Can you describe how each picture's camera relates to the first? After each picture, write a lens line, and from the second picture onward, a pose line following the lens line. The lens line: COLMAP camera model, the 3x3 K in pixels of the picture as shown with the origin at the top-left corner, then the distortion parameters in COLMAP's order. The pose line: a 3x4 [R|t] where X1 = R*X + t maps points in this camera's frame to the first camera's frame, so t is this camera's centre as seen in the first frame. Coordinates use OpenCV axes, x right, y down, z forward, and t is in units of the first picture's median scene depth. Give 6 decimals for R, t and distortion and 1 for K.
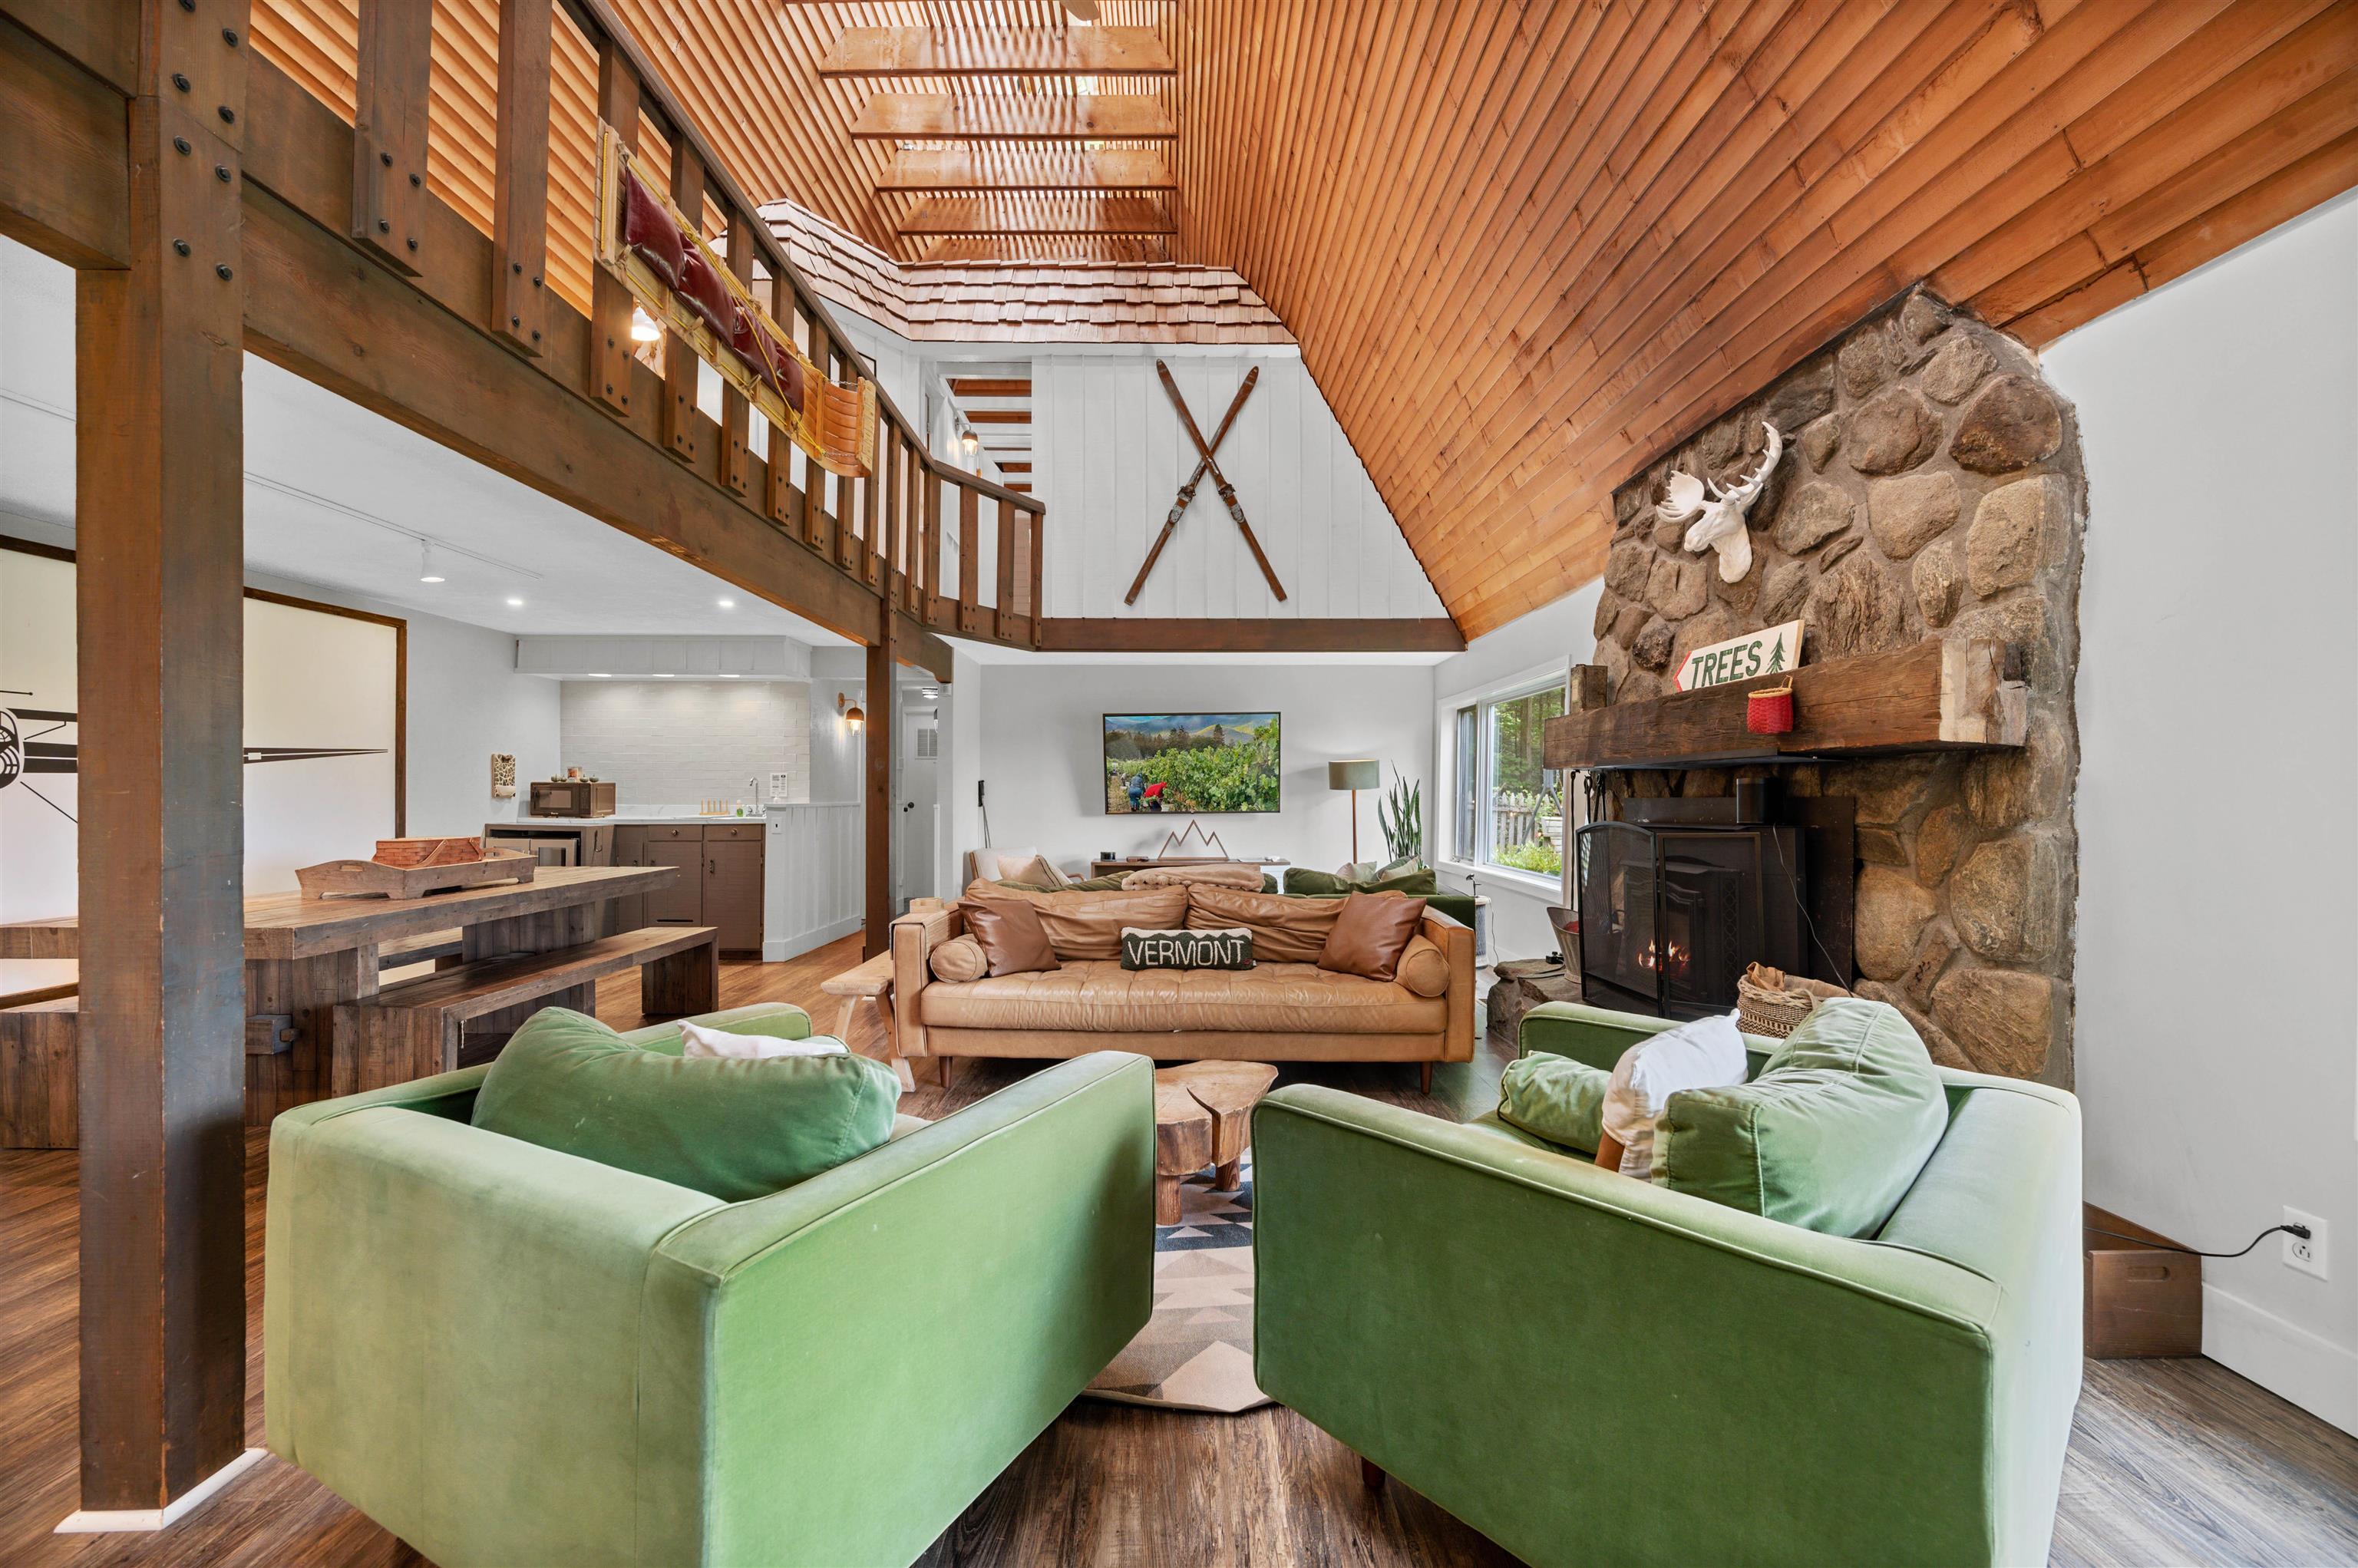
lens RADIAL K [[947.4, 0, 1195.0], [0, 947.4, 797.0], [0, 0, 1]] dist [-0.002834, 0.000340]
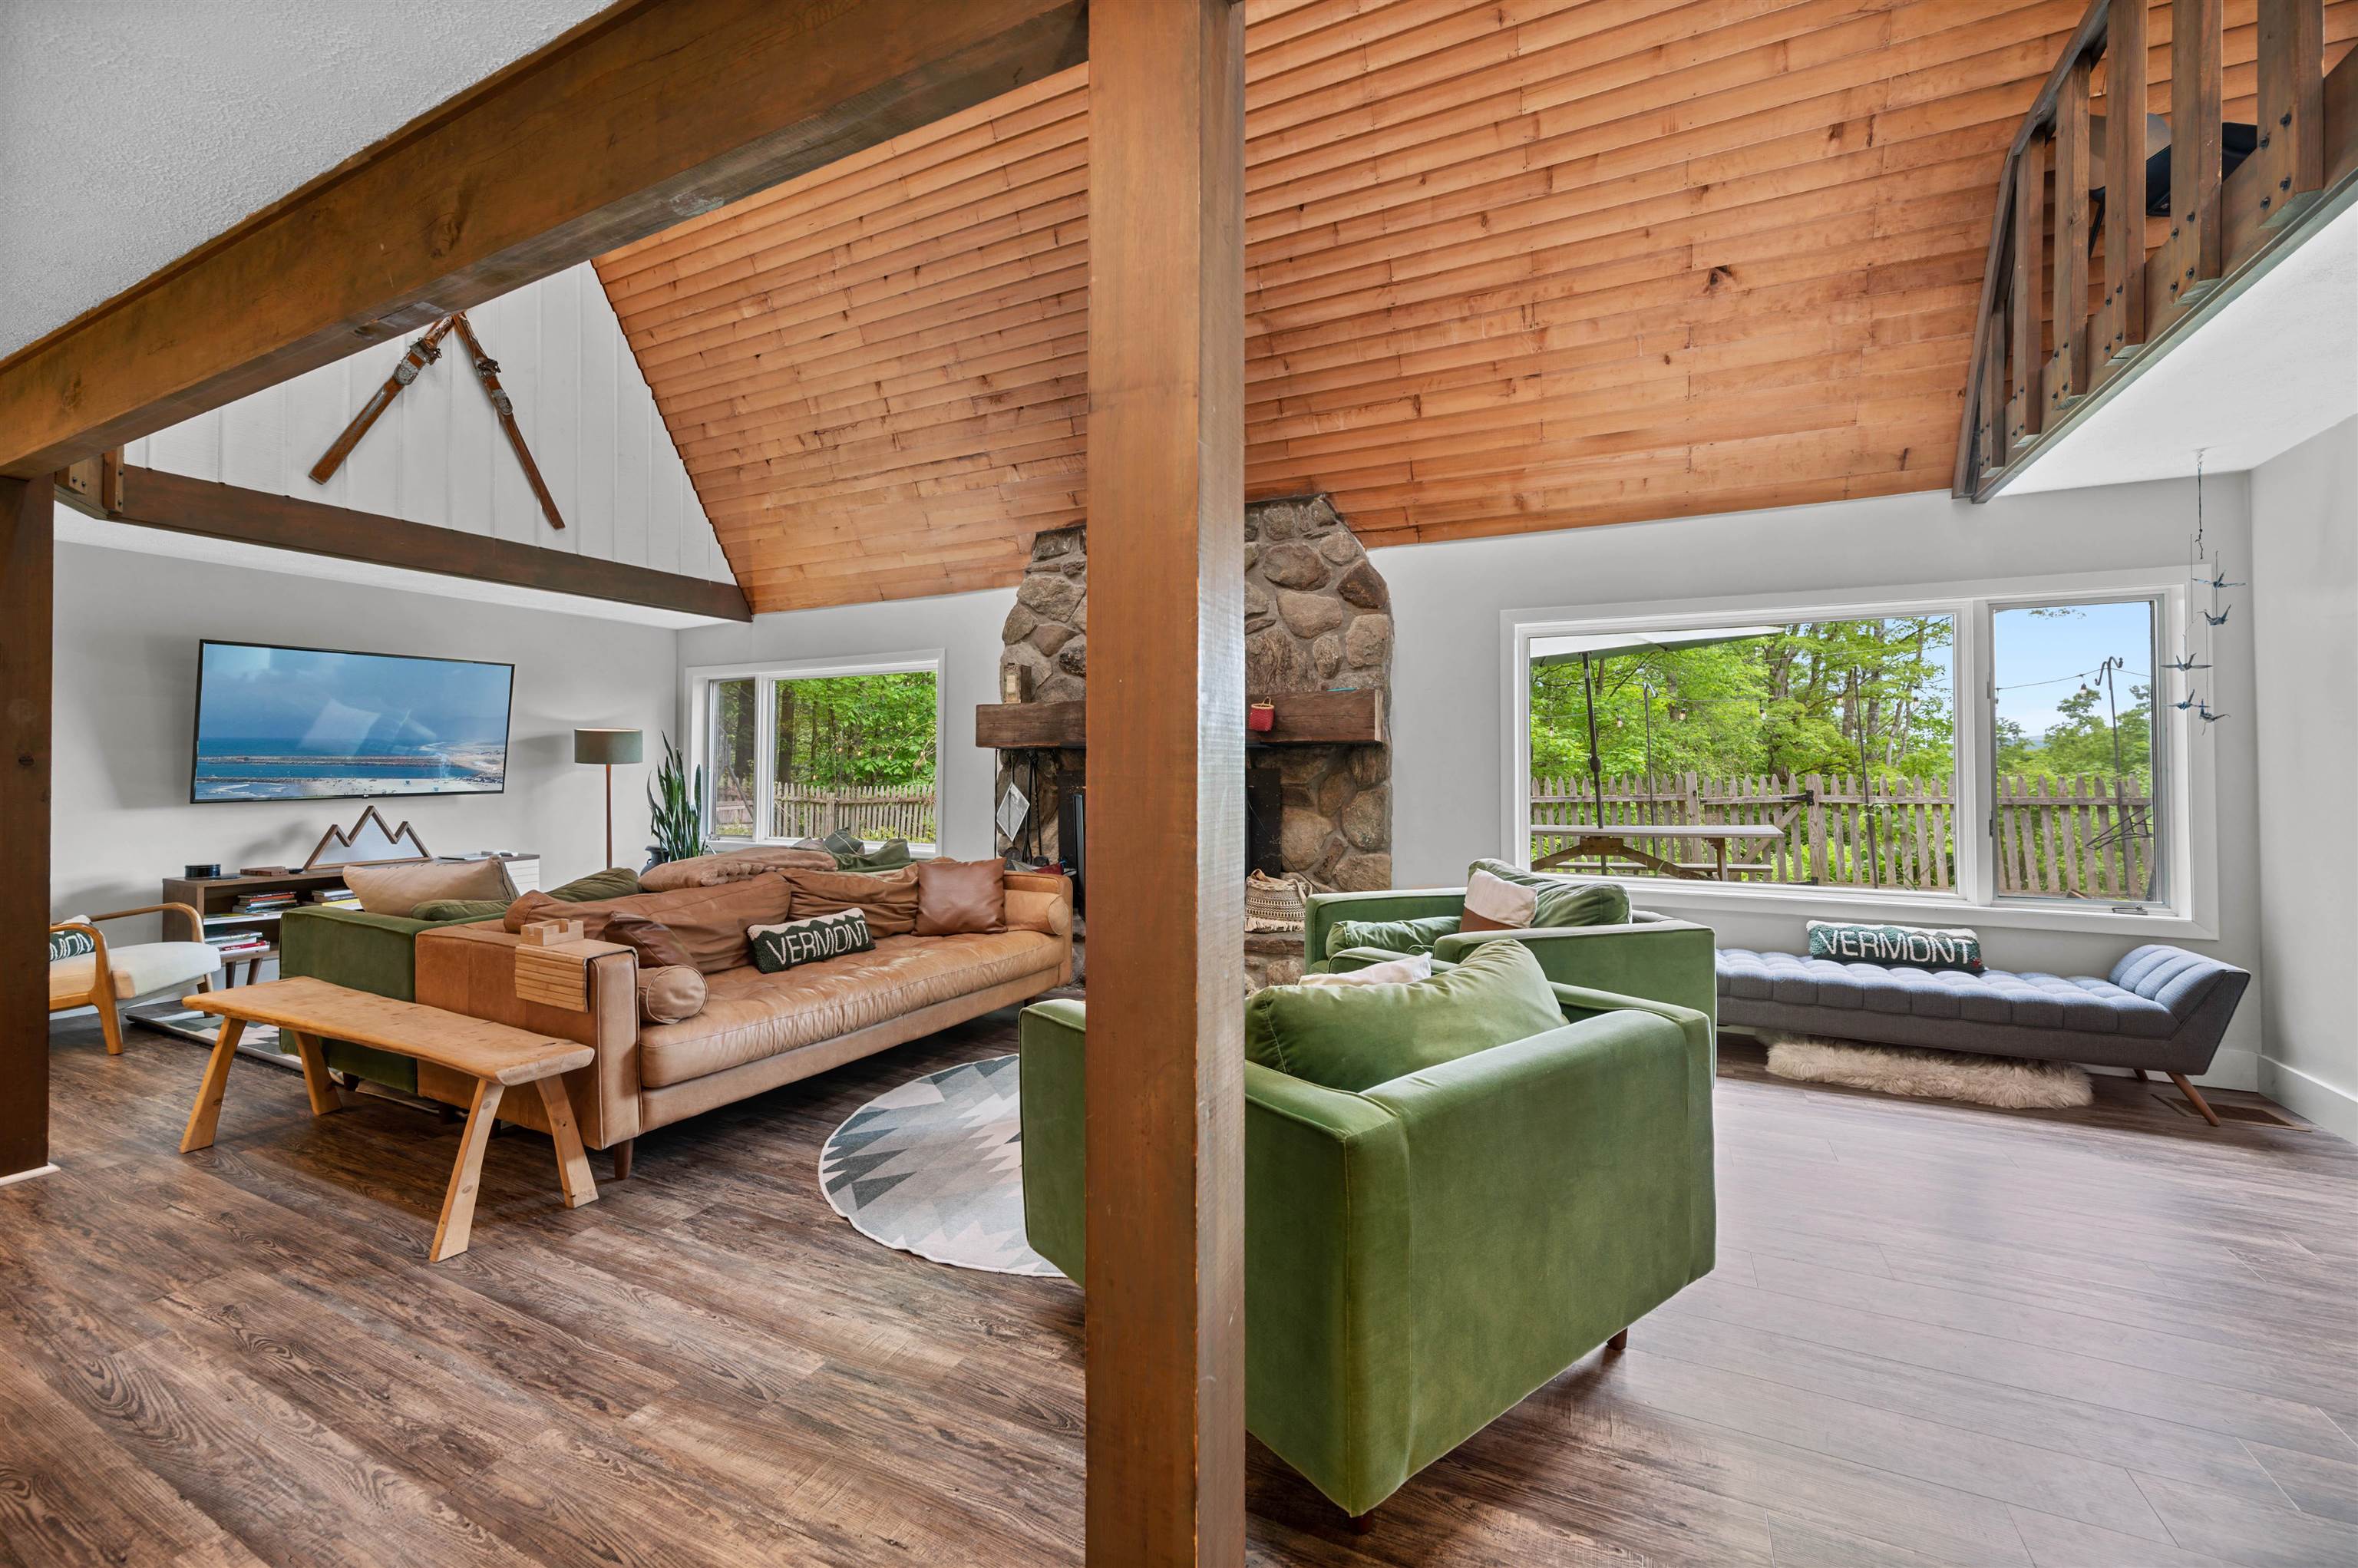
lens RADIAL K [[947.4, 0, 1198.7], [0, 947.4, 765.5], [0, 0, 1]] dist [-0.002834, 0.000340]
pose [[0.424966, 0.000497, 0.905209, -0.954432], [0.005437, 0.999980, -0.003102, -0.001732], [-0.905193, 0.006240, 0.424955, 0.395393]]
